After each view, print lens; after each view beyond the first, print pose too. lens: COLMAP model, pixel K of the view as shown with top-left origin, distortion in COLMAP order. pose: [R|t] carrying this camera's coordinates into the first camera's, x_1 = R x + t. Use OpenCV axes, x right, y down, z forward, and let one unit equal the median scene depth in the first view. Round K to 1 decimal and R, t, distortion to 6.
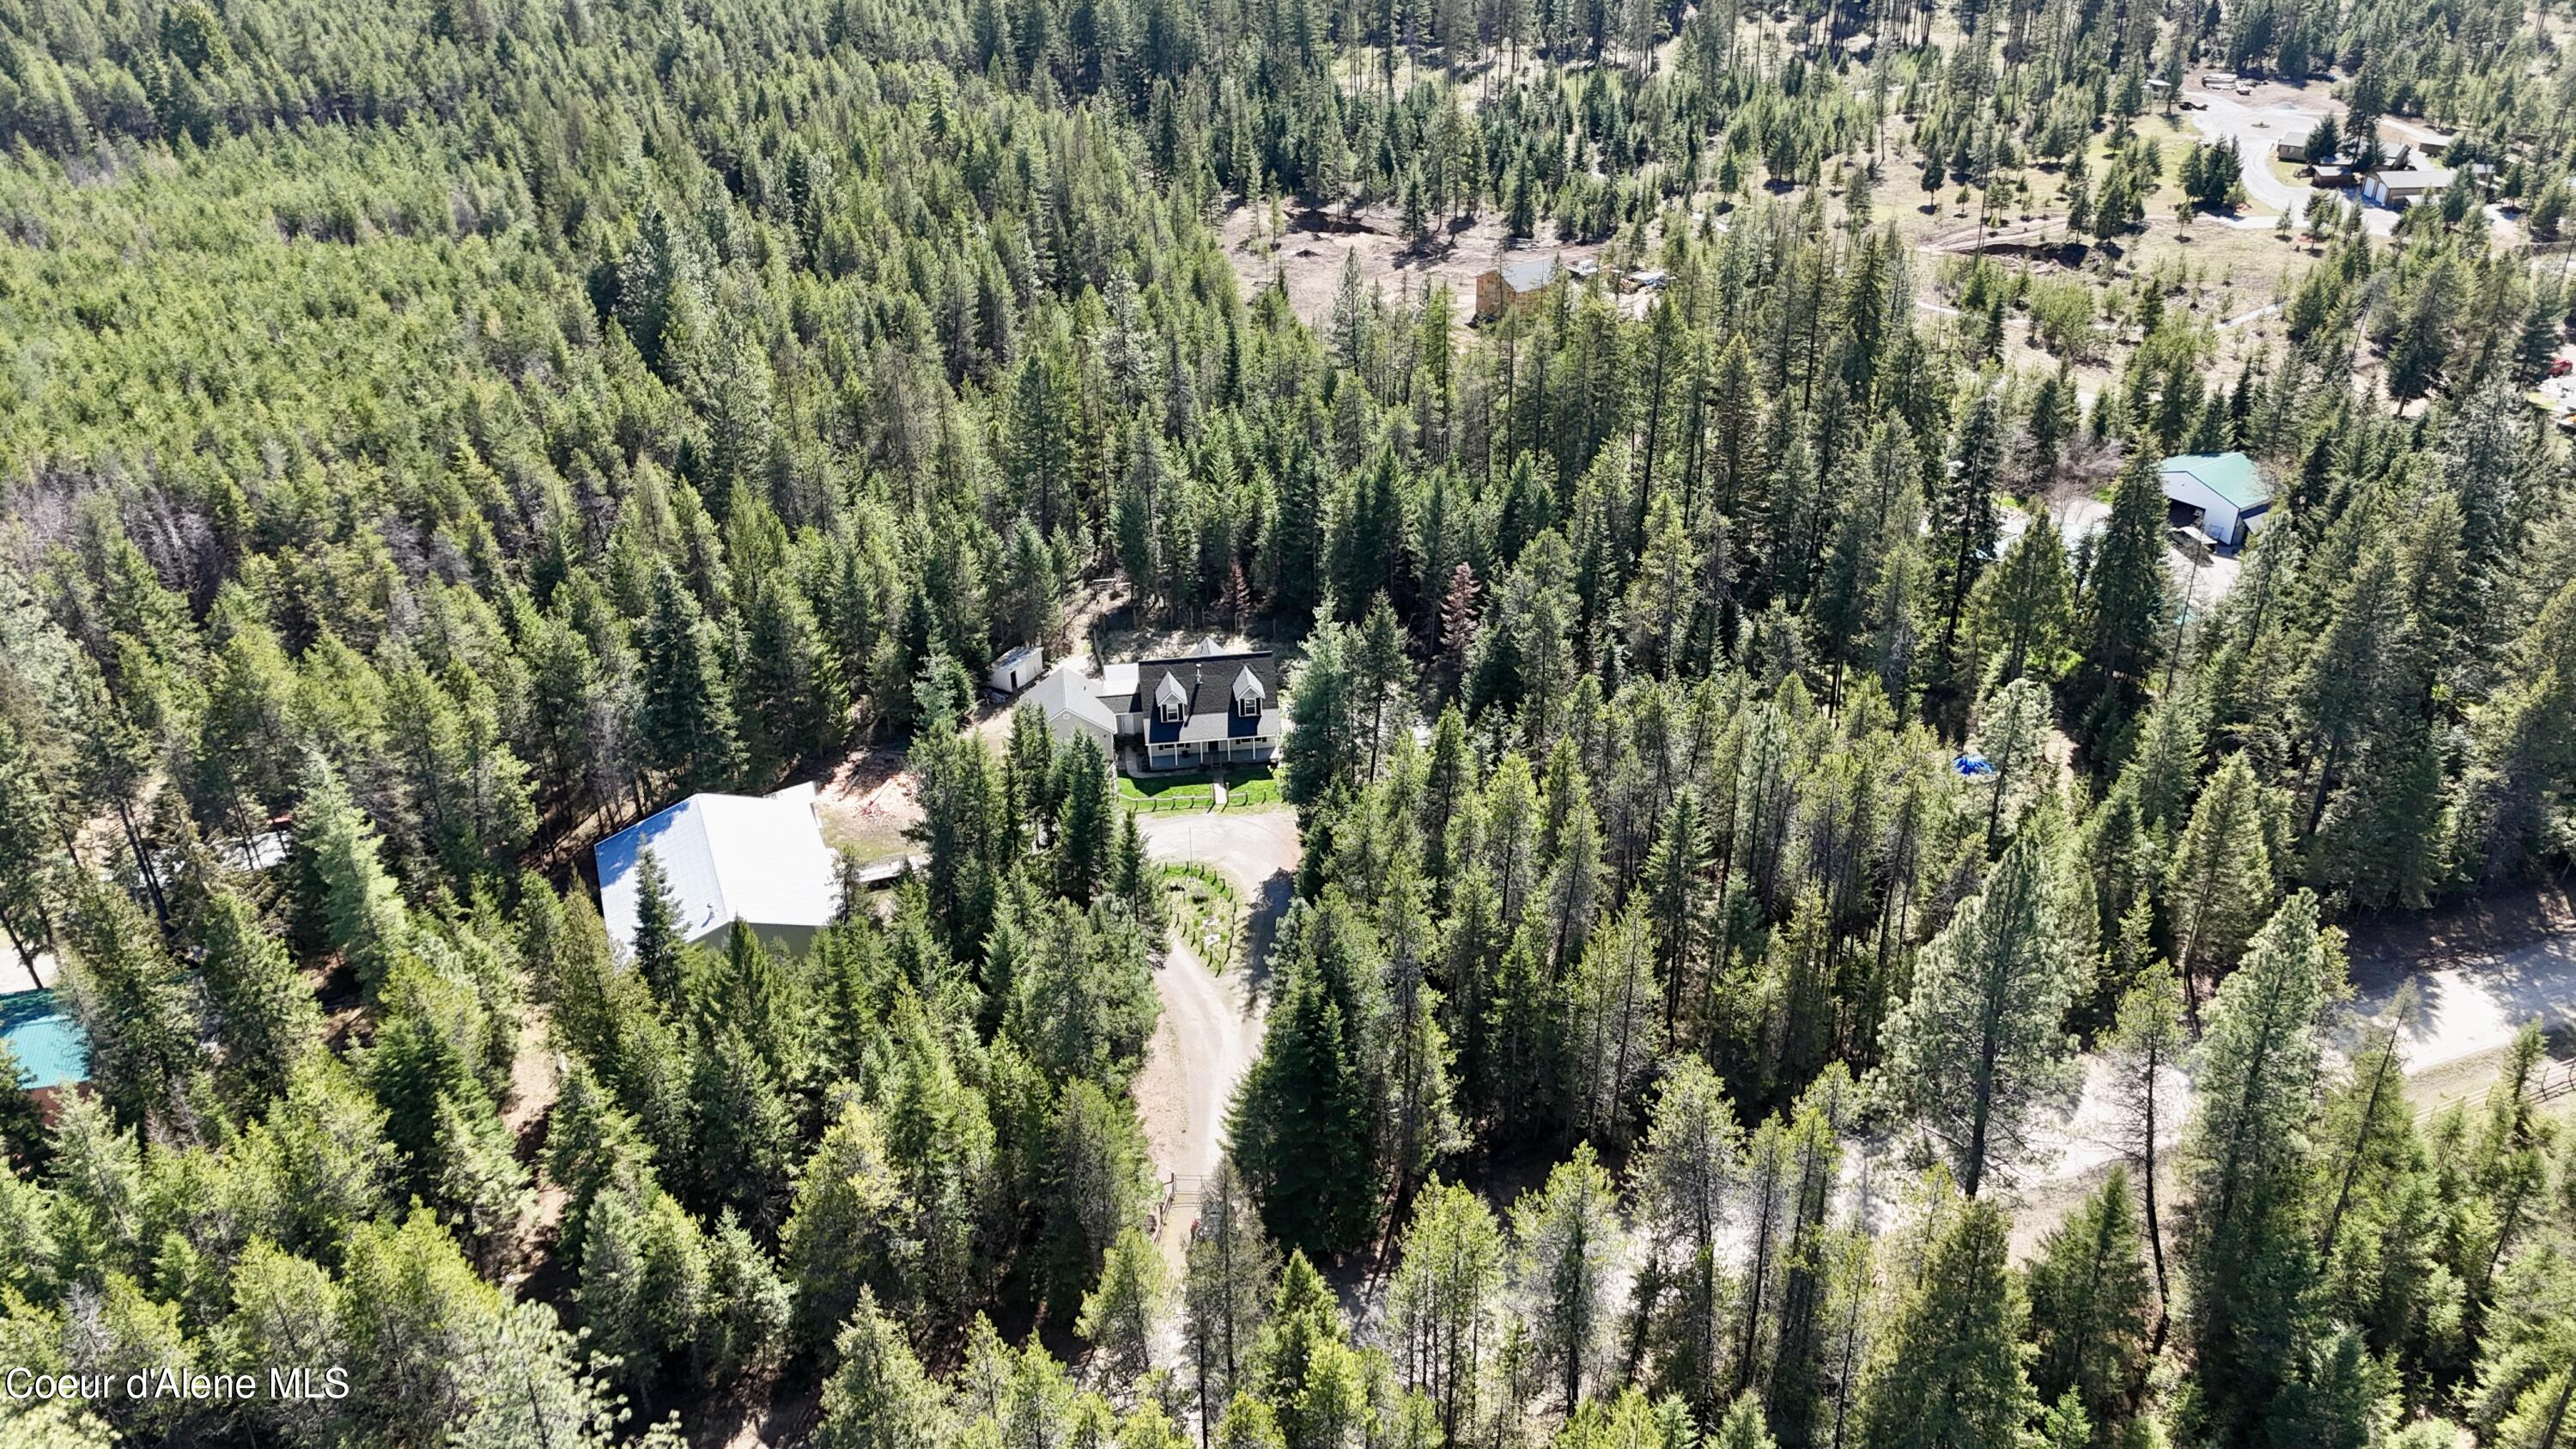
lens RADIAL K [[1854.3, 0, 1301.9], [0, 1854.3, 724.5], [0, 0, 1]] dist [0.136244, -0.294455]
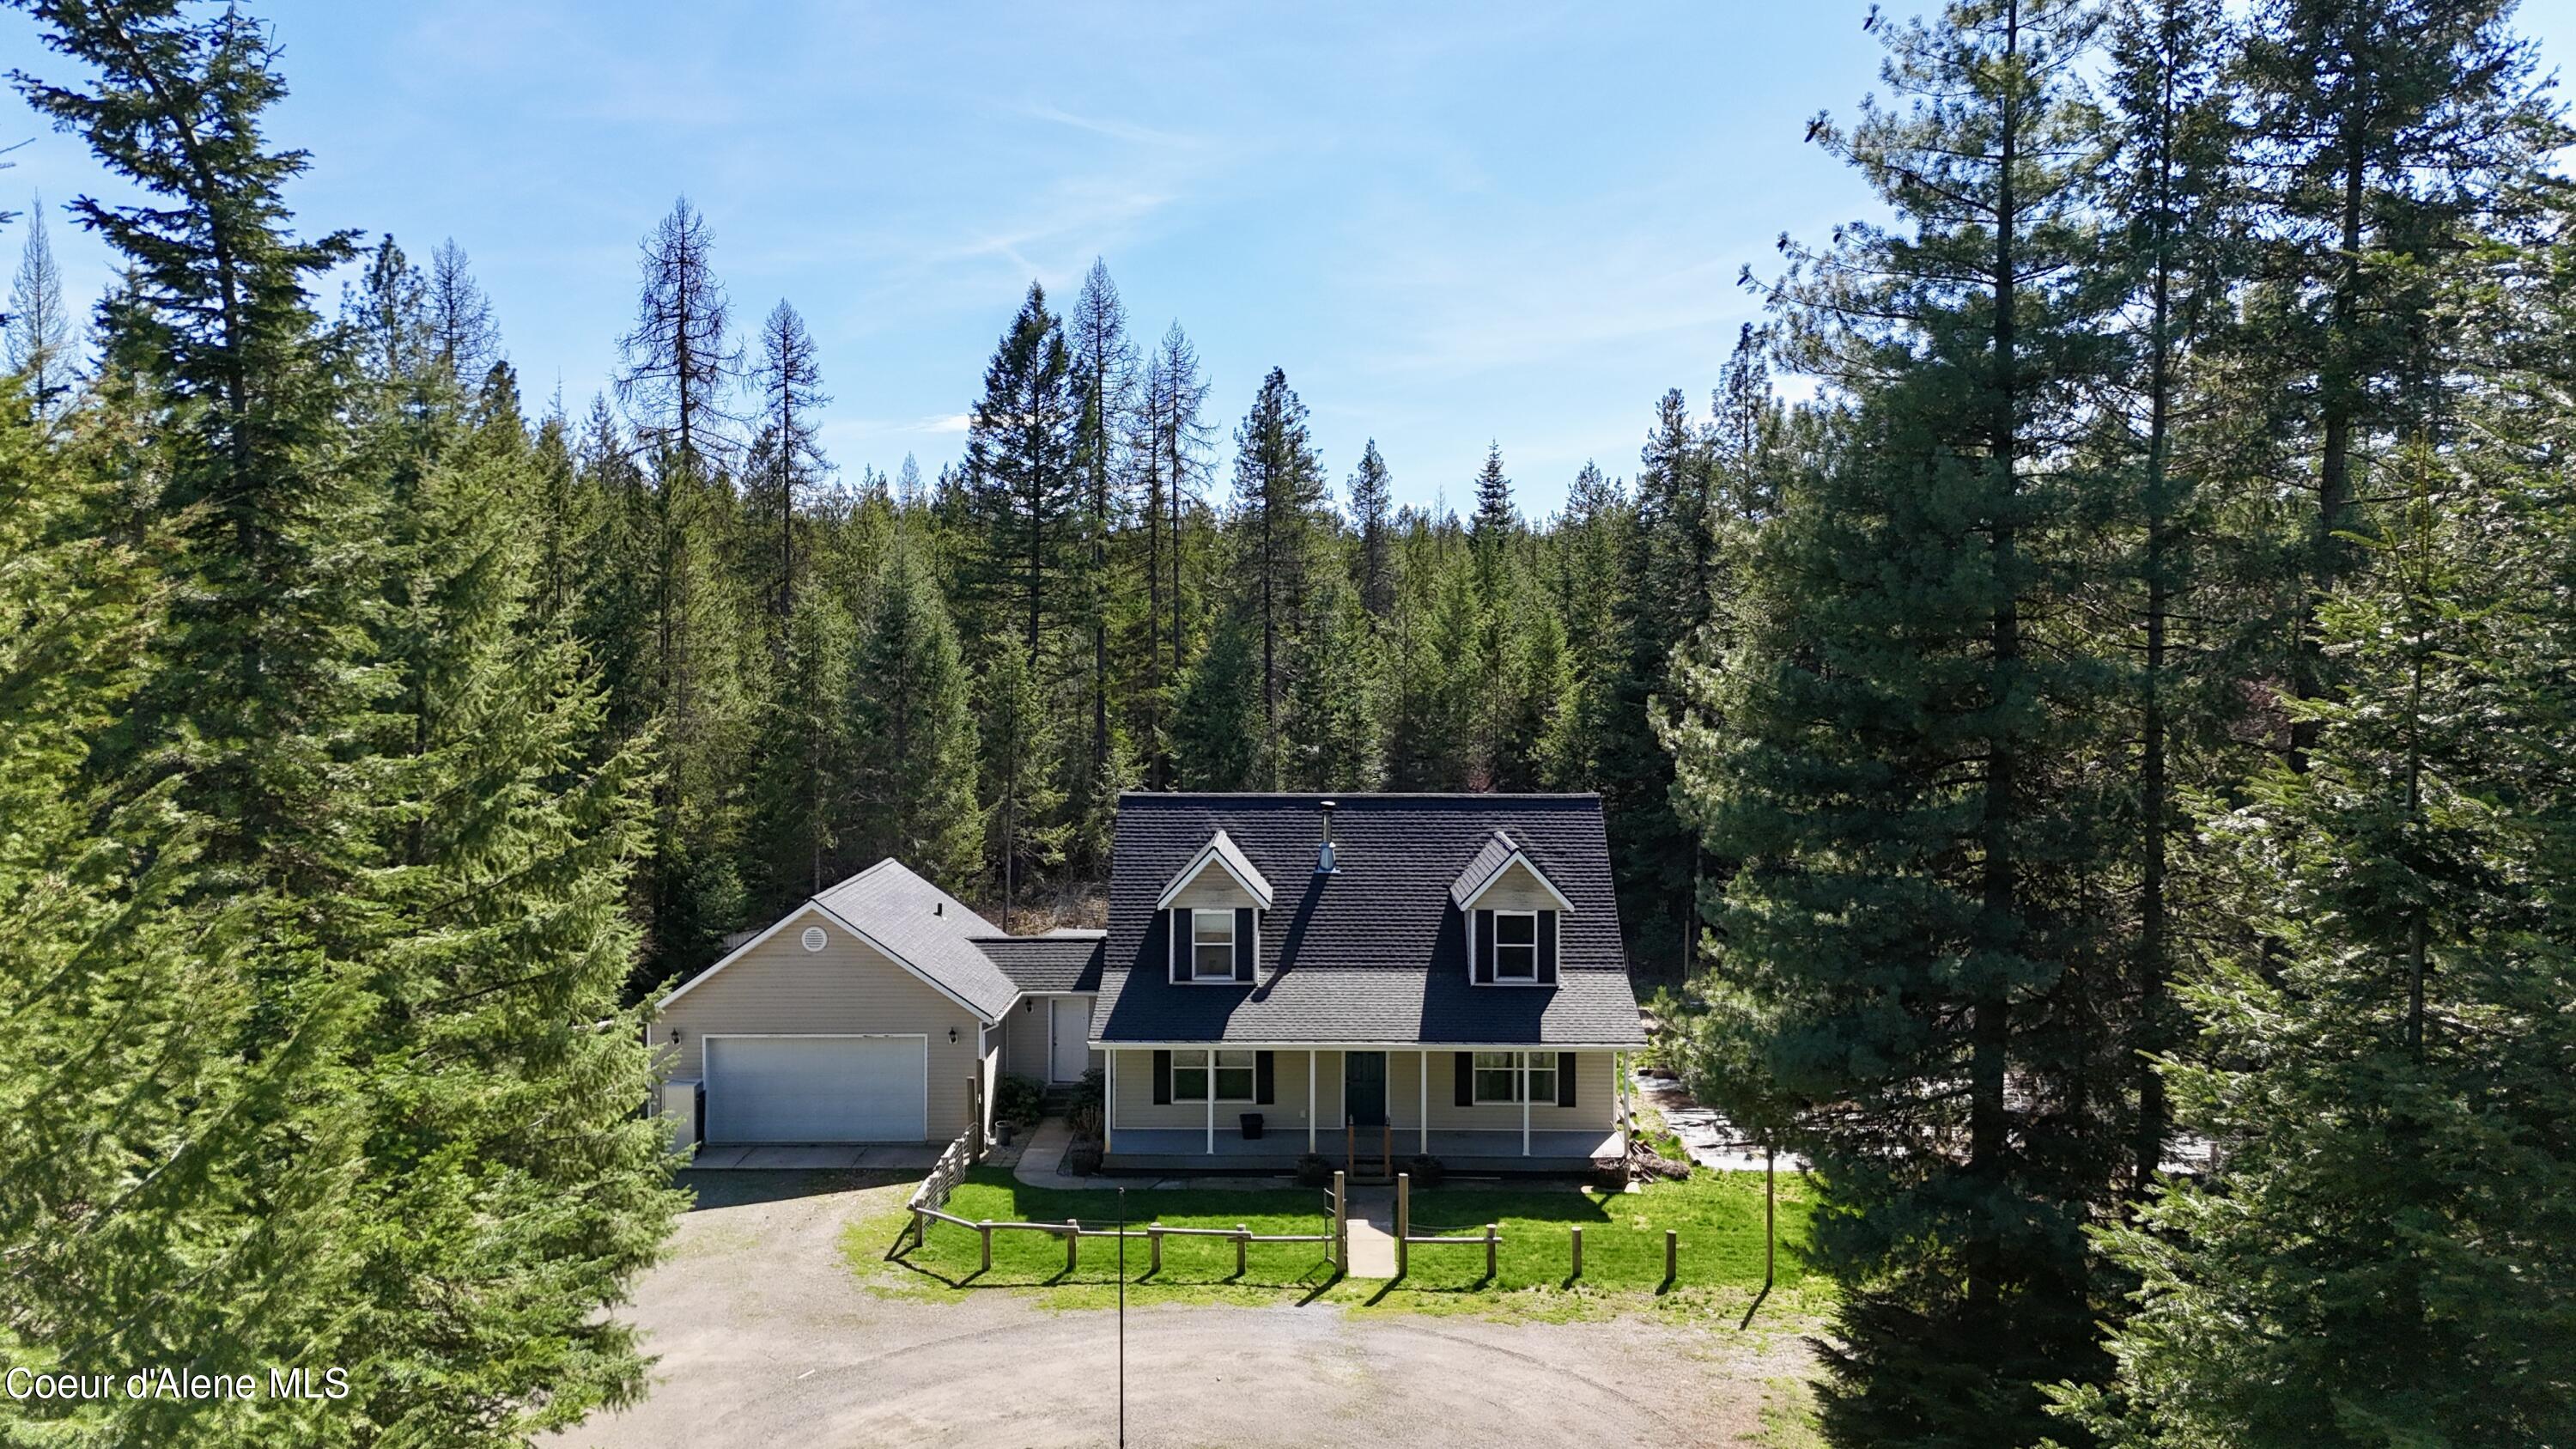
lens RADIAL K [[1854.3, 0, 1301.9], [0, 1854.3, 724.5], [0, 0, 1]] dist [0.136244, -0.294455]
pose [[0.988839, 0.006897, -0.148827, -0.019052], [-0.071895, 0.897014, -0.436116, 0.079653], [0.130492, 0.441948, 0.887499, 0.762610]]
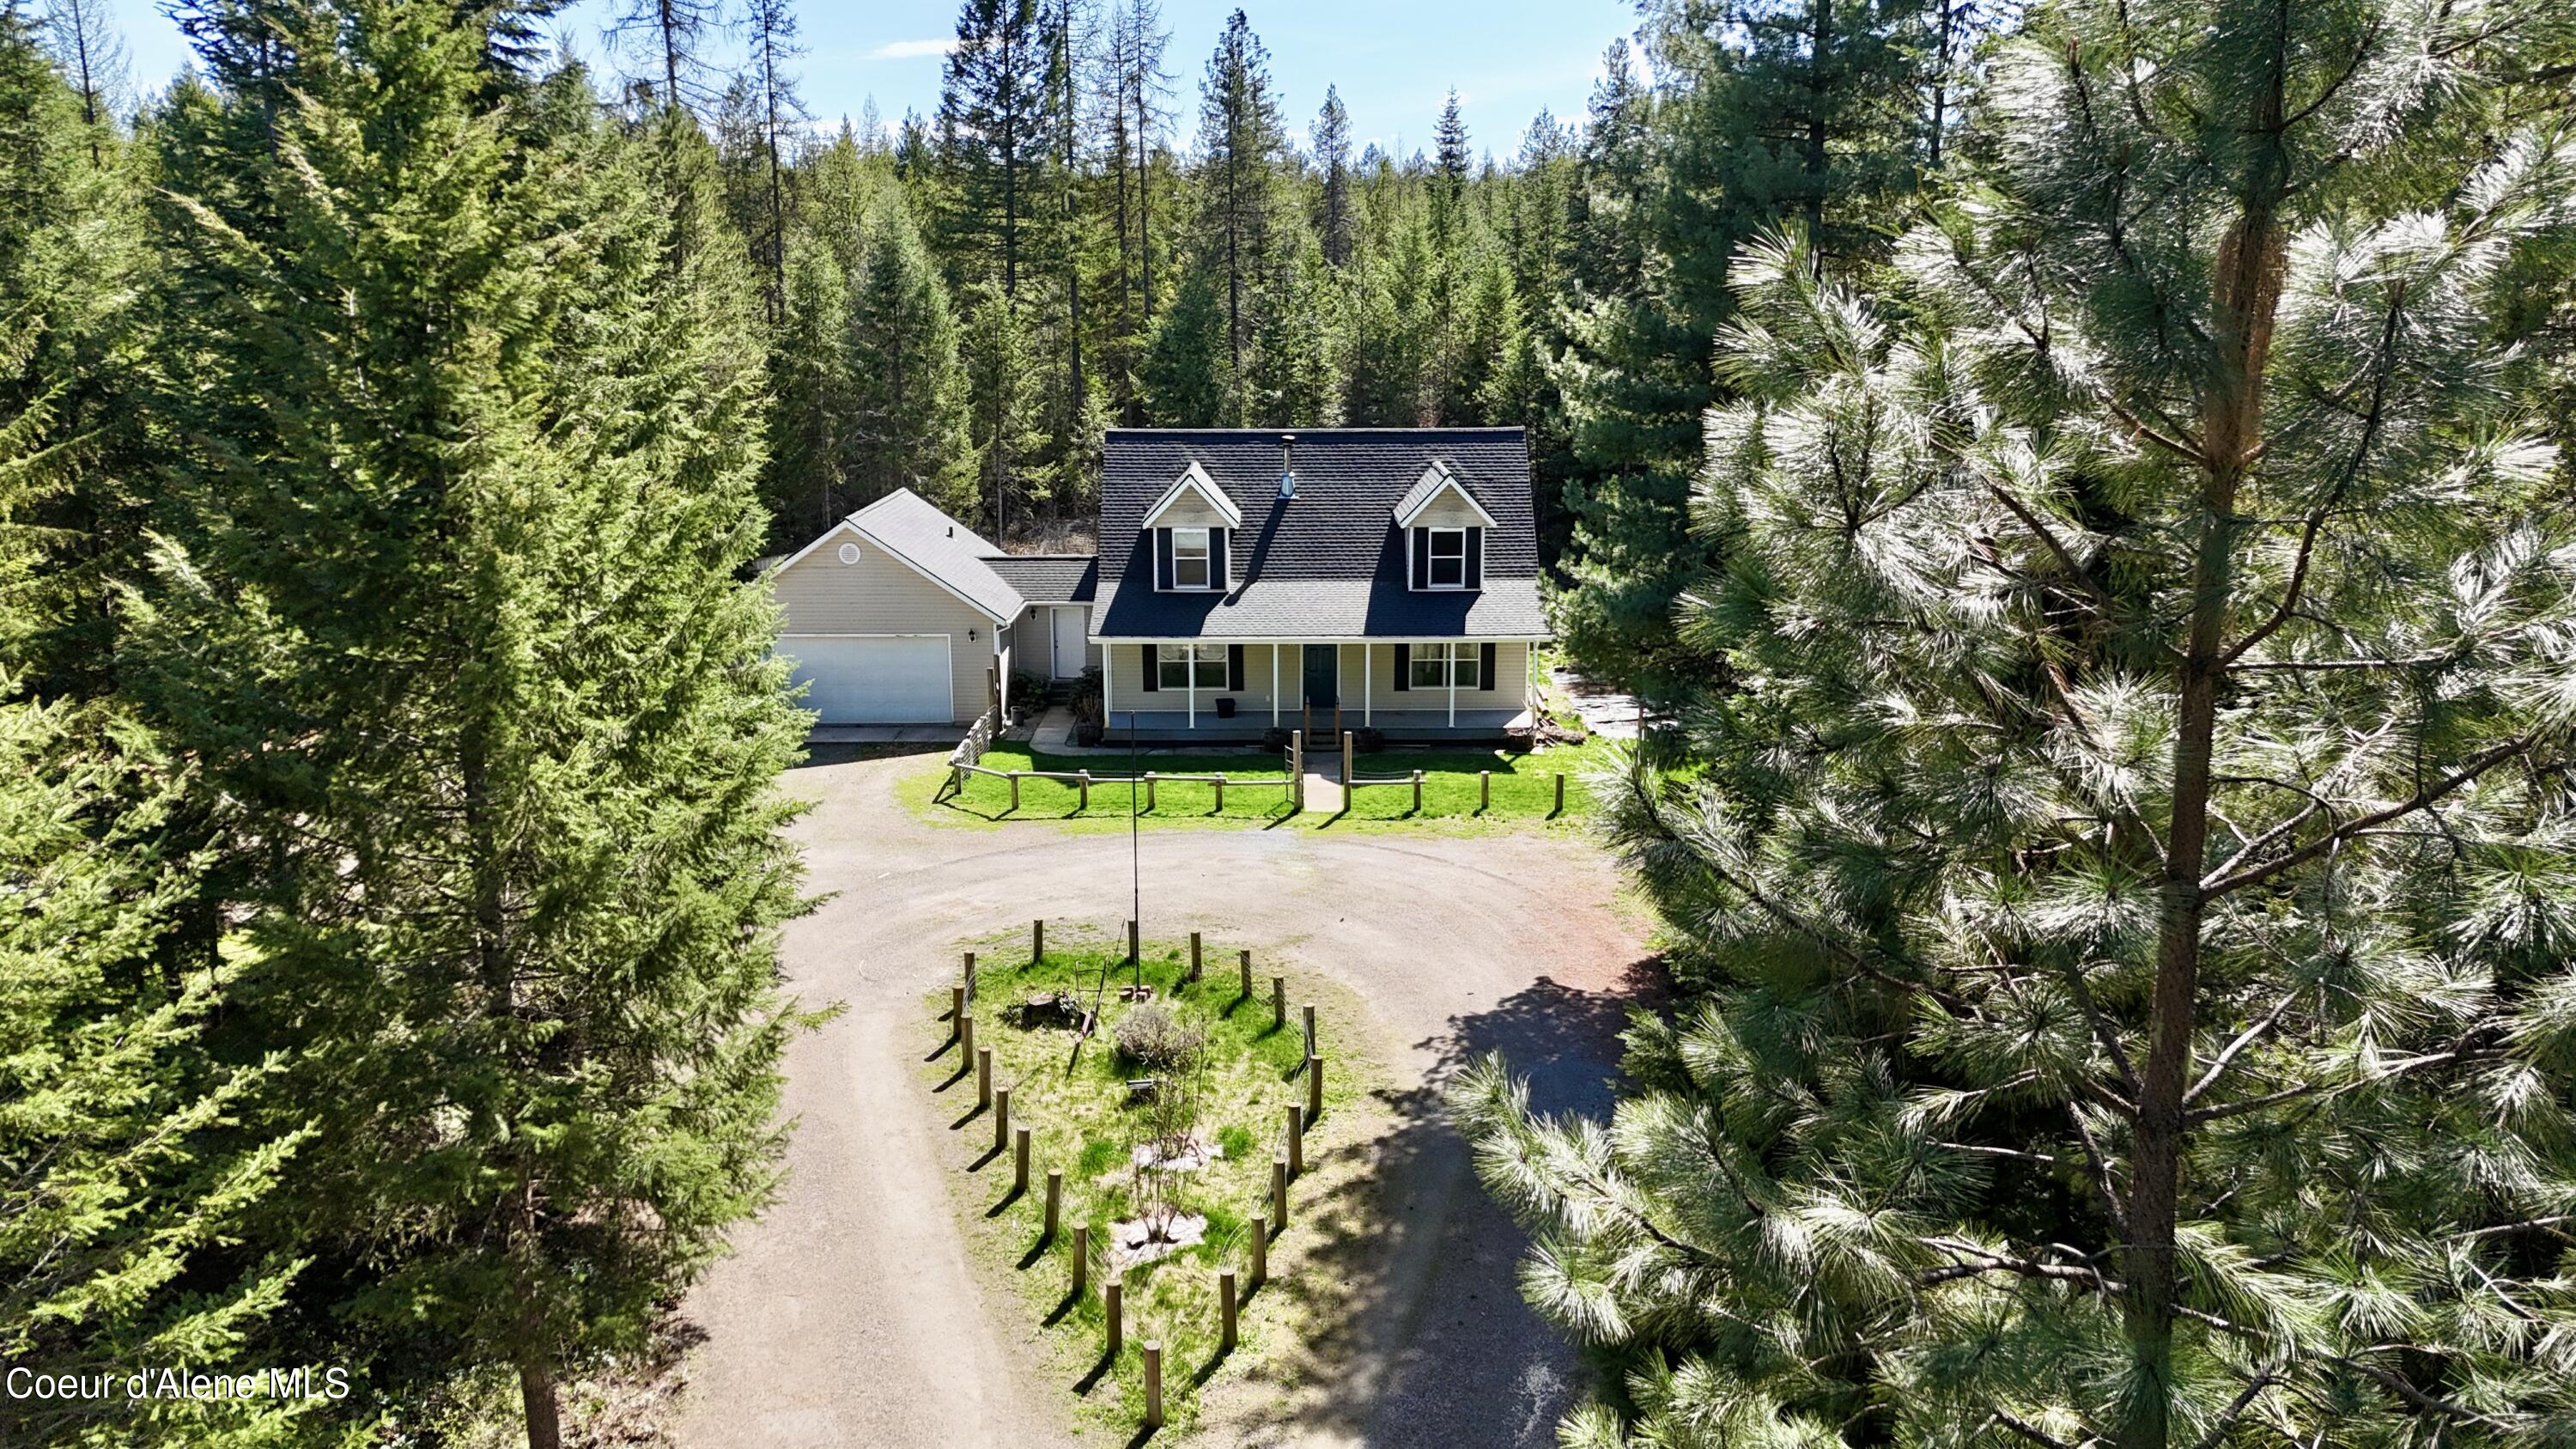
lens RADIAL K [[1854.3, 0, 1301.9], [0, 1854.3, 724.5], [0, 0, 1]] dist [0.136244, -0.294455]
pose [[0.991380, 0.026713, -0.128267, -0.011593], [-0.060219, 0.962362, -0.265015, 0.101360], [0.116360, 0.270455, 0.955675, 0.722072]]
